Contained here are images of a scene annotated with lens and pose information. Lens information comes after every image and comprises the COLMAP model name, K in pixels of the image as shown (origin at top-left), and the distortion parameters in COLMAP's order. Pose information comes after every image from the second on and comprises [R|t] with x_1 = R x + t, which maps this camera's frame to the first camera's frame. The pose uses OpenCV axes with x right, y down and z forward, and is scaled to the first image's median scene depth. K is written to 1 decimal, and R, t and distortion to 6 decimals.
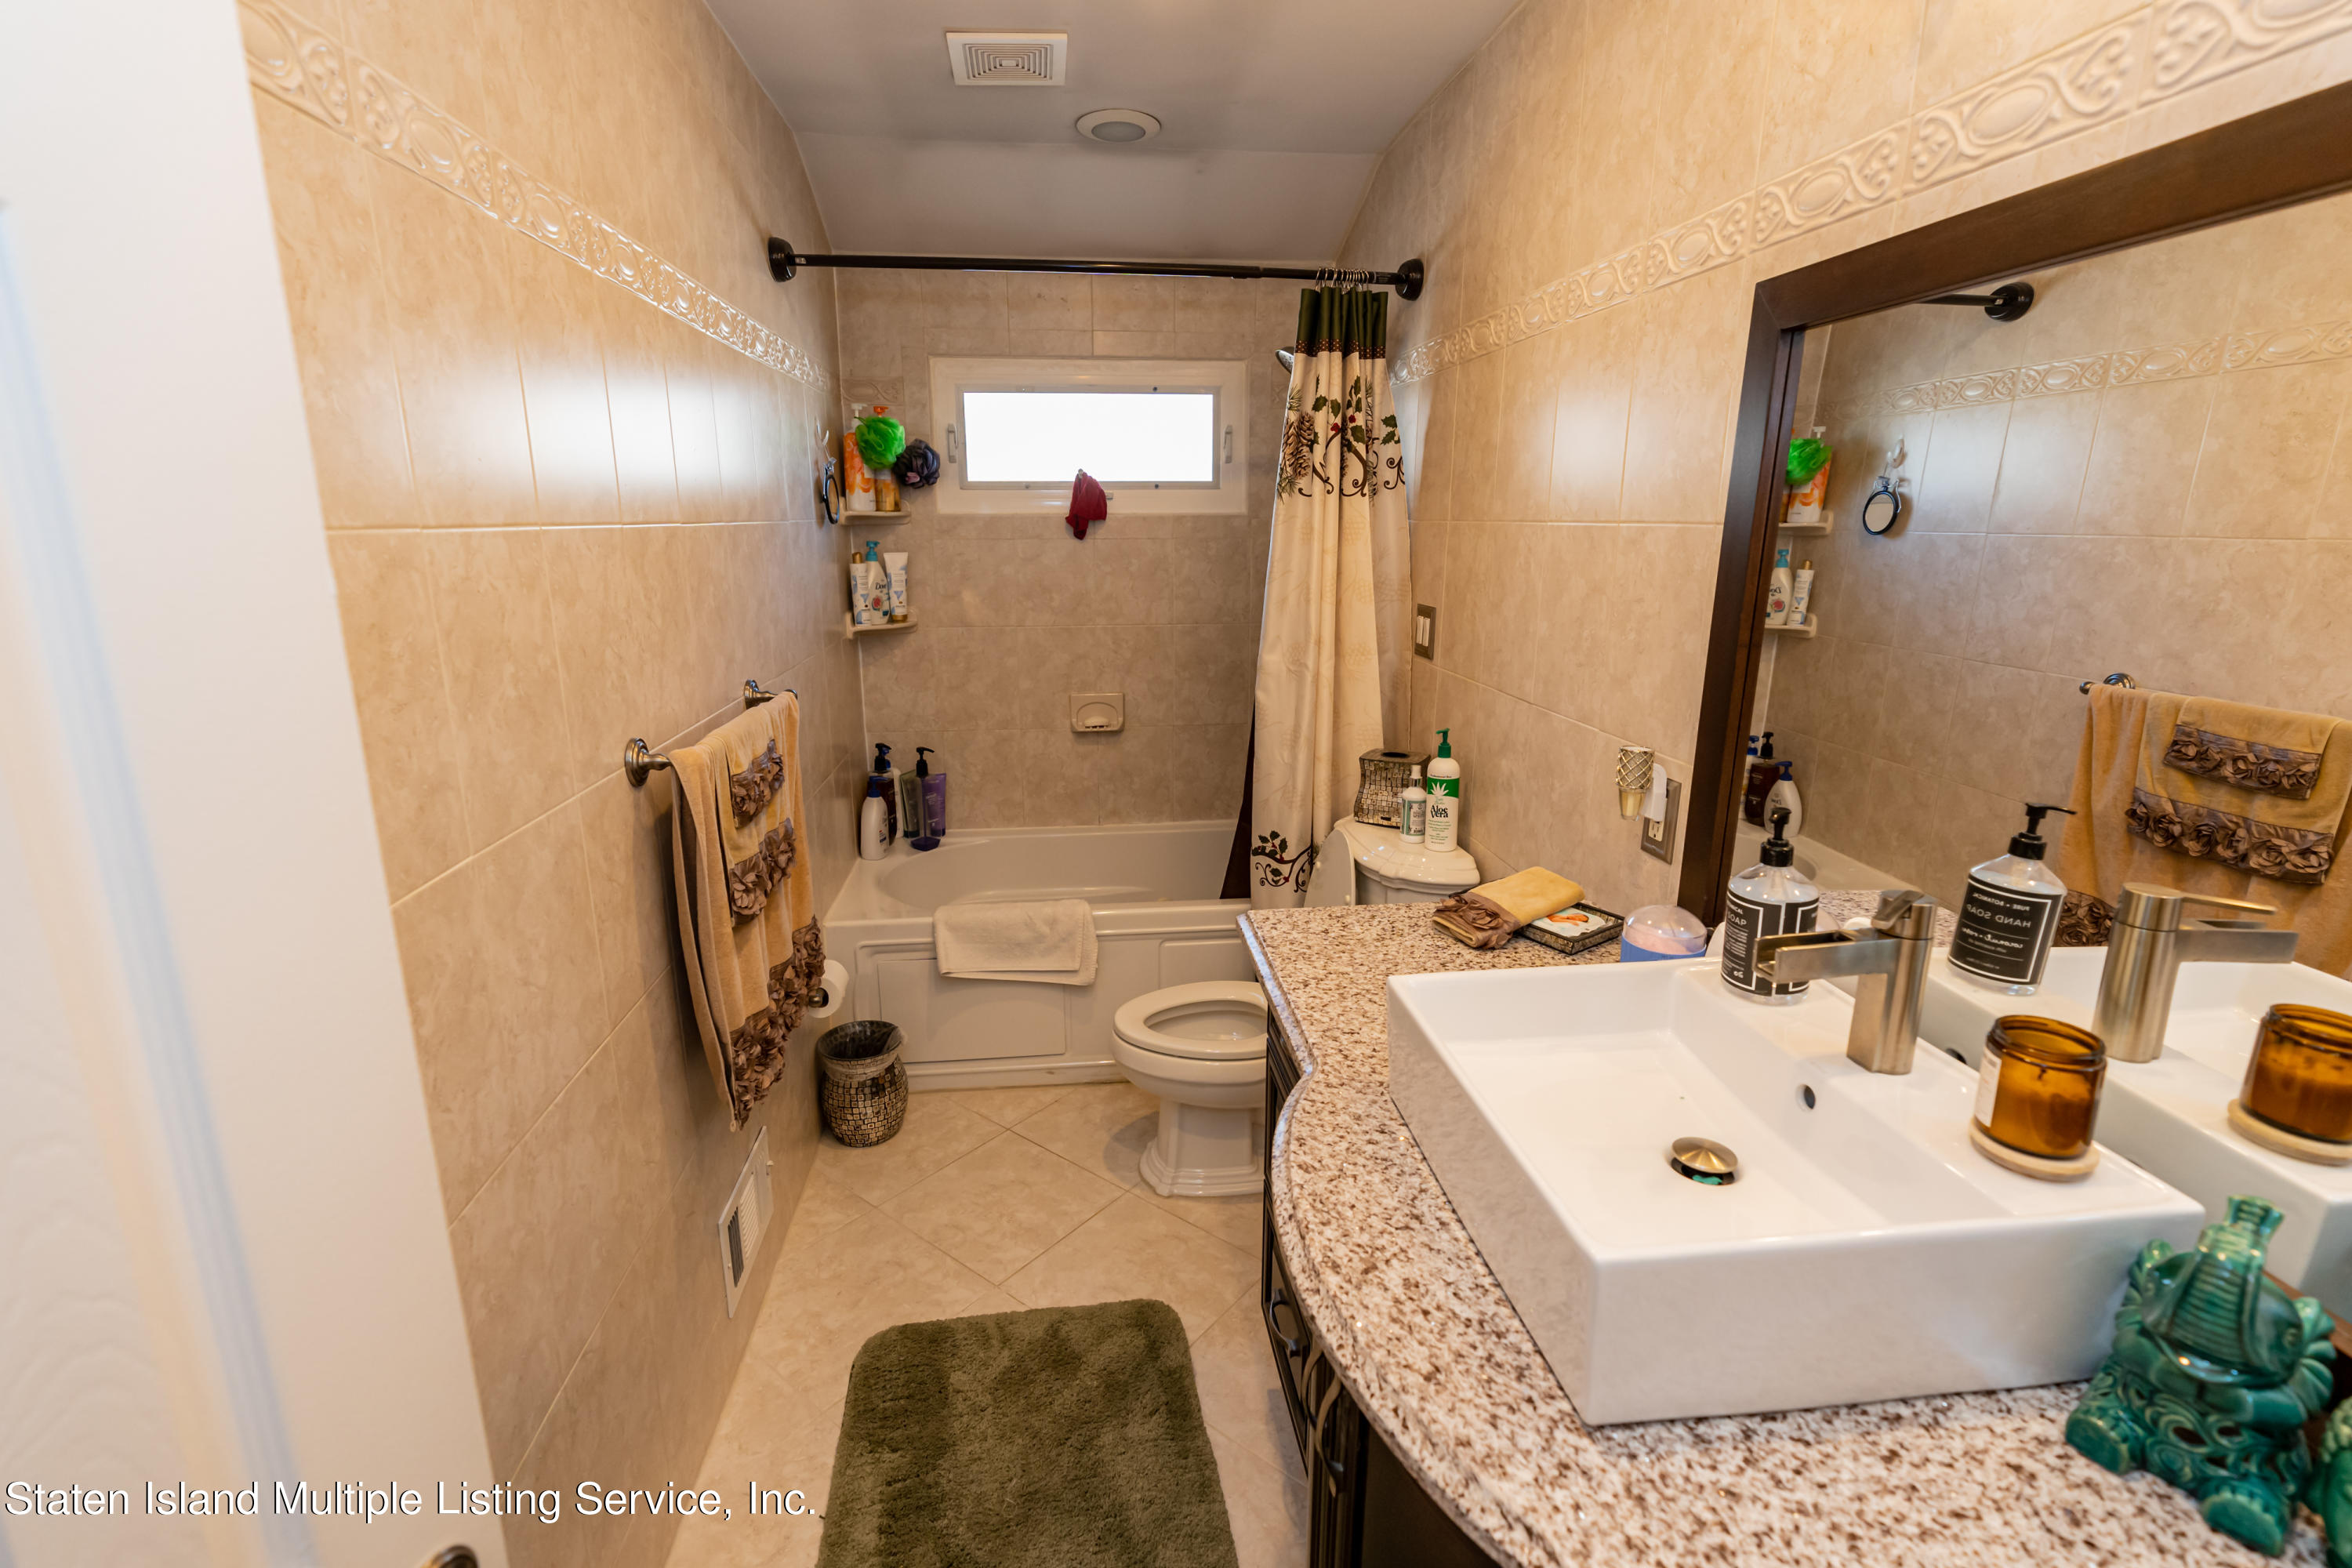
lens RADIAL K [[1059.4, 0, 1174.4], [0, 1059.4, 770.3], [0, 0, 1]] dist [-0.007275, 0.002076]
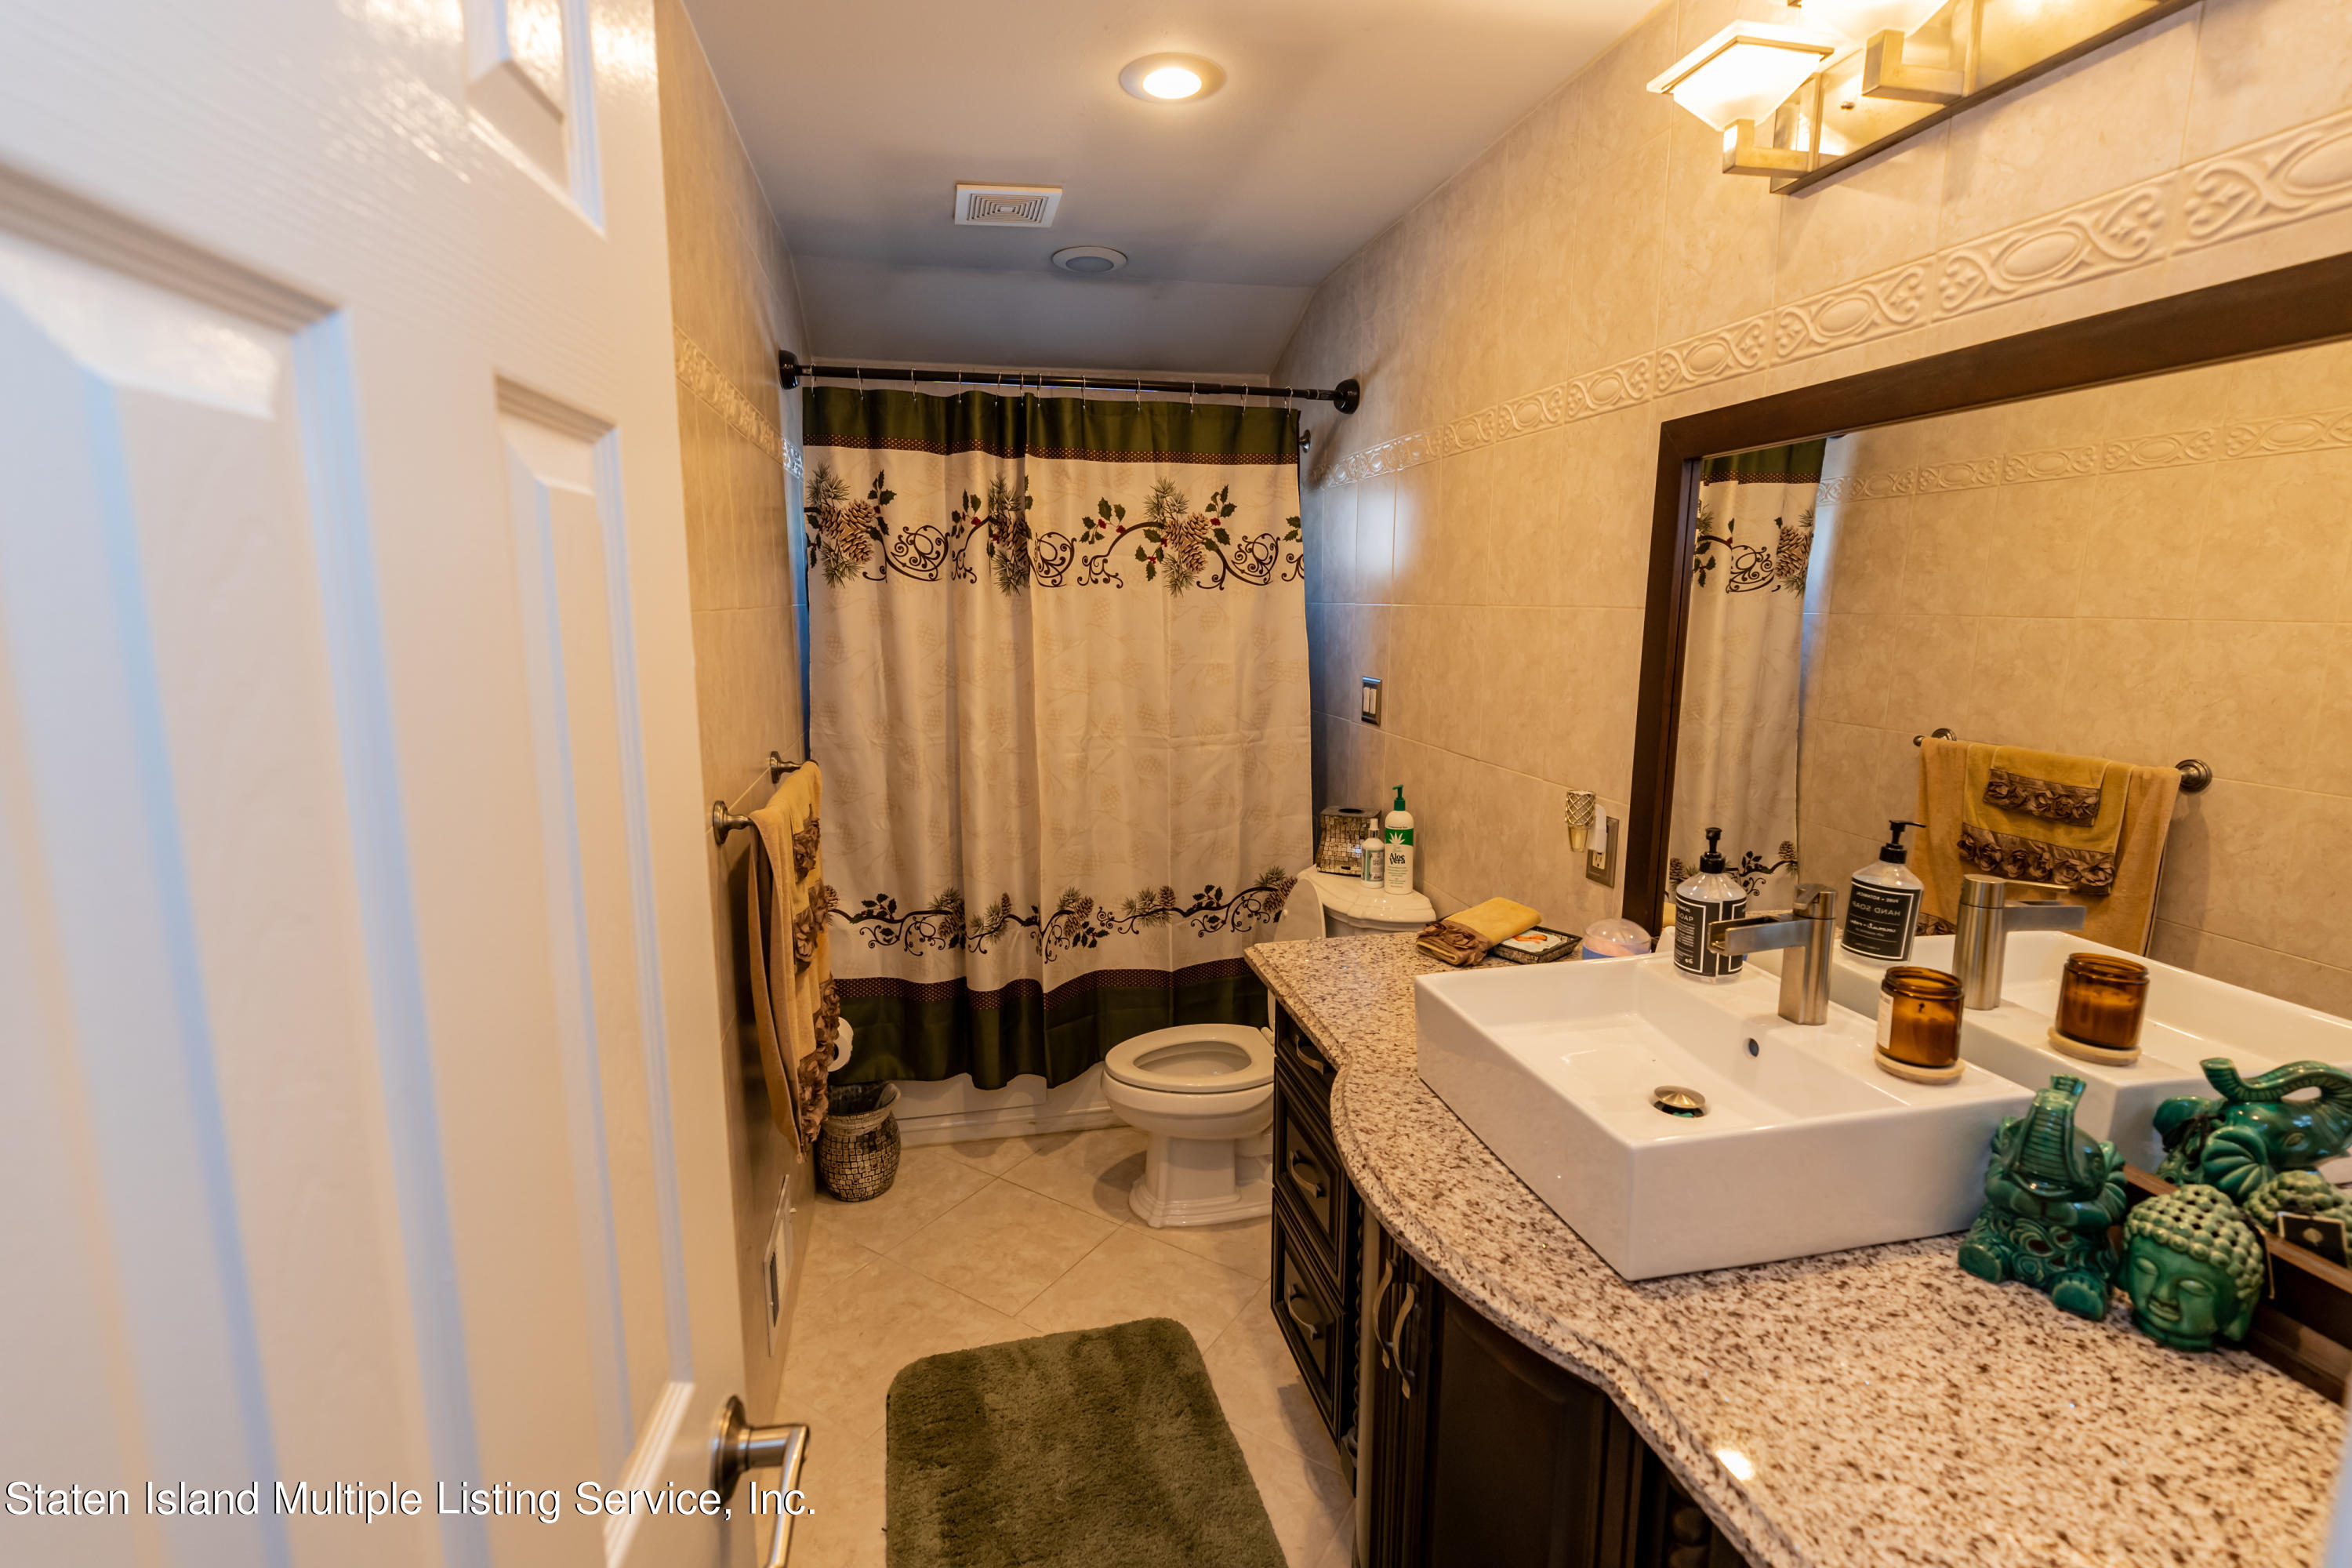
lens RADIAL K [[1059.4, 0, 1174.4], [0, 1059.4, 770.3], [0, 0, 1]] dist [-0.007275, 0.002076]
pose [[0.994627, -0.017792, 0.101980, -0.096463], [0.025118, 0.997159, -0.071012, 0.018859], [-0.100427, 0.073192, 0.992249, -0.099580]]
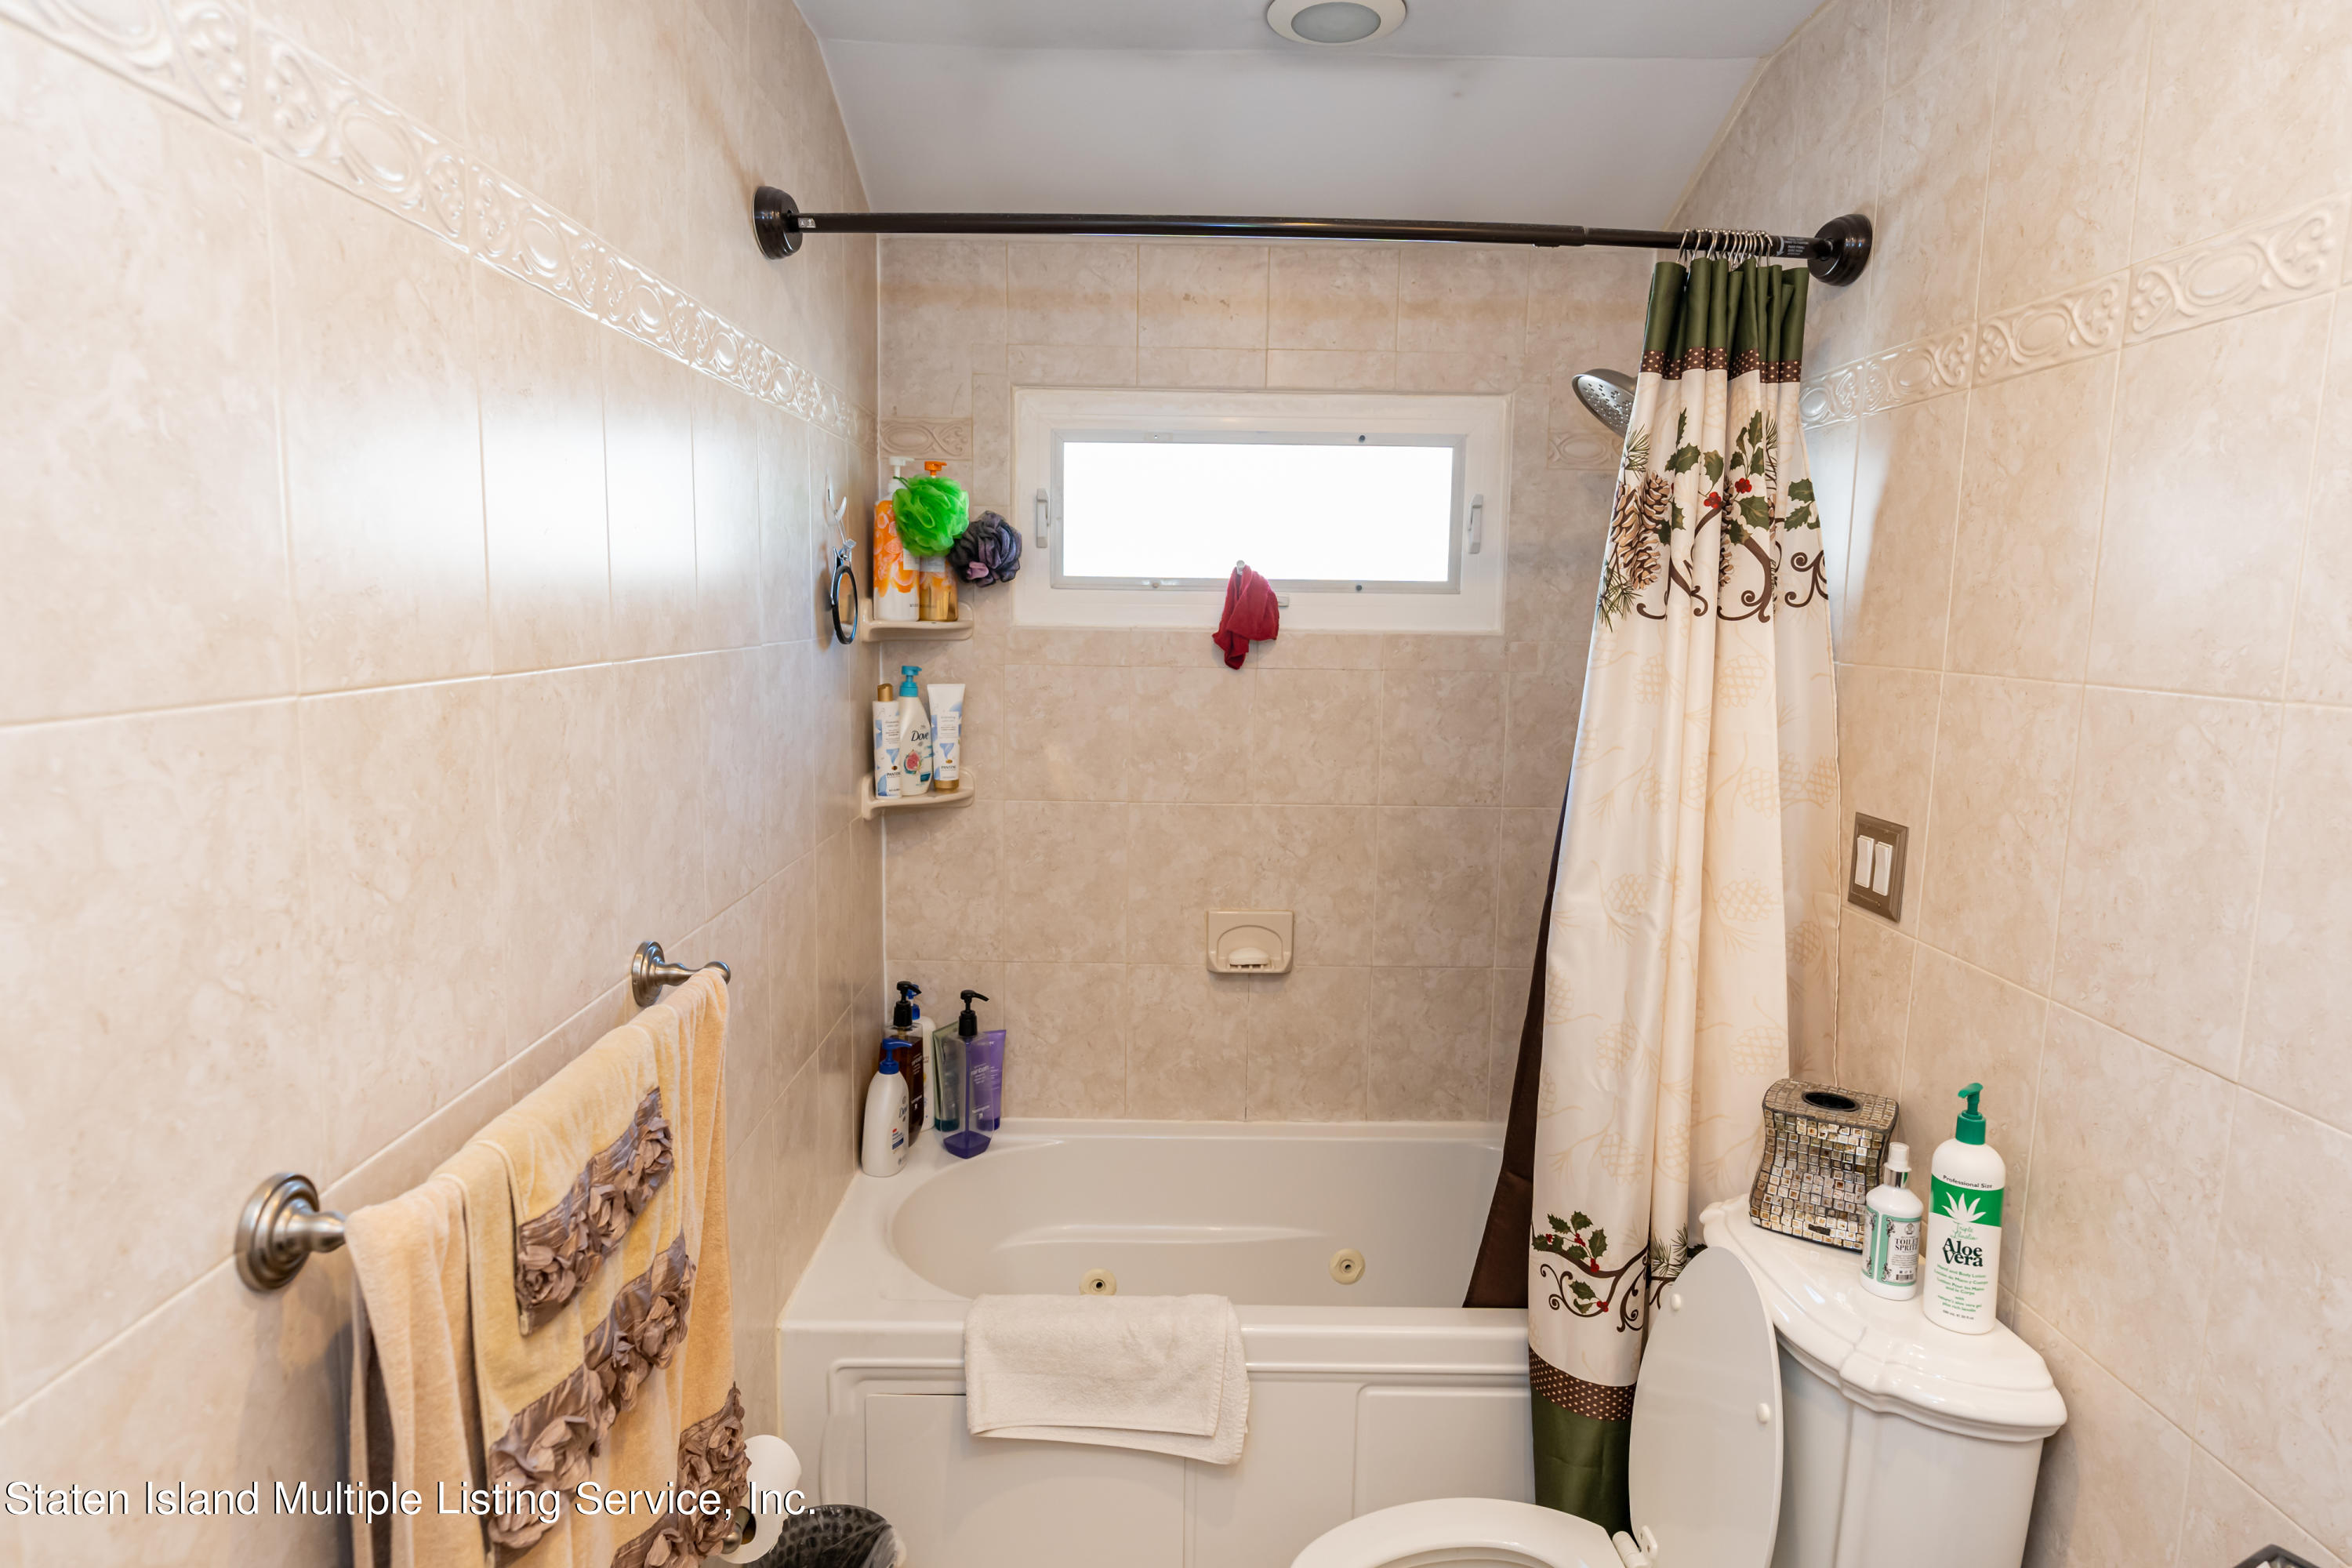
lens RADIAL K [[1340.9, 0, 1173.6], [0, 1340.9, 769.9], [0, 0, 1]] dist [0.002640, 0.000768]
pose [[0.994213, 0.029912, -0.103175, -0.058262], [-0.041256, 0.993117, -0.109624, -0.098779], [0.099186, 0.113246, 0.988604, 0.305305]]
